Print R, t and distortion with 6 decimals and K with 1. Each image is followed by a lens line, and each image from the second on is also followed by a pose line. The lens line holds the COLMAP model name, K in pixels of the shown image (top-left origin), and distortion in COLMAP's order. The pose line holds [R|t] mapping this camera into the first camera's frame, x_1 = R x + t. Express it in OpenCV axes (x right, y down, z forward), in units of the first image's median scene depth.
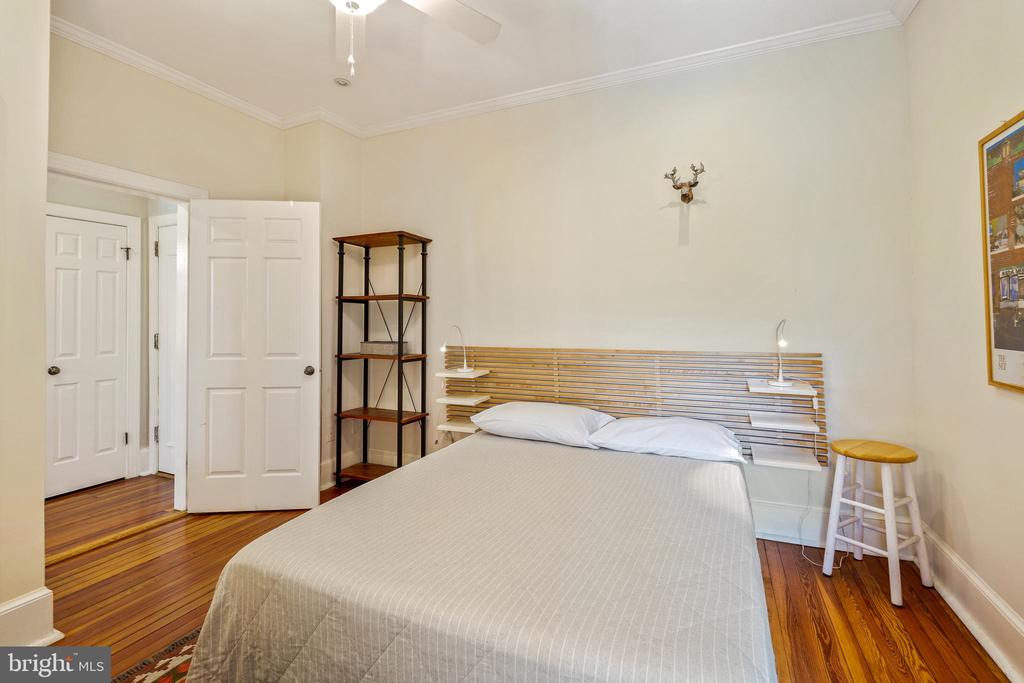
lens RADIAL K [[456.2, 0, 507.9], [0, 456.2, 321.5], [0, 0, 1]] dist [-0.011797, -0.000125]
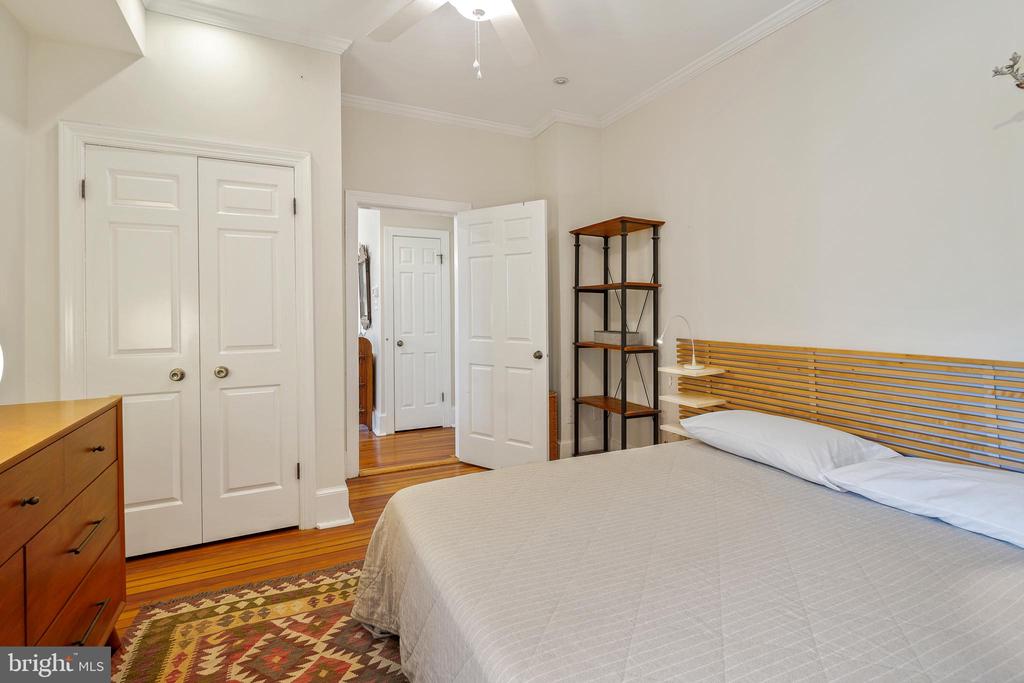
lens RADIAL K [[452.4, 0, 492.4], [0, 452.4, 317.3], [0, 0, 1]] dist [-0.010079, -0.000056]
pose [[0.769270, 0.015703, -0.638731, 0.159817], [-0.008820, 0.999864, 0.013959, 0.002850], [0.638863, -0.005104, 0.769303, 0.085377]]
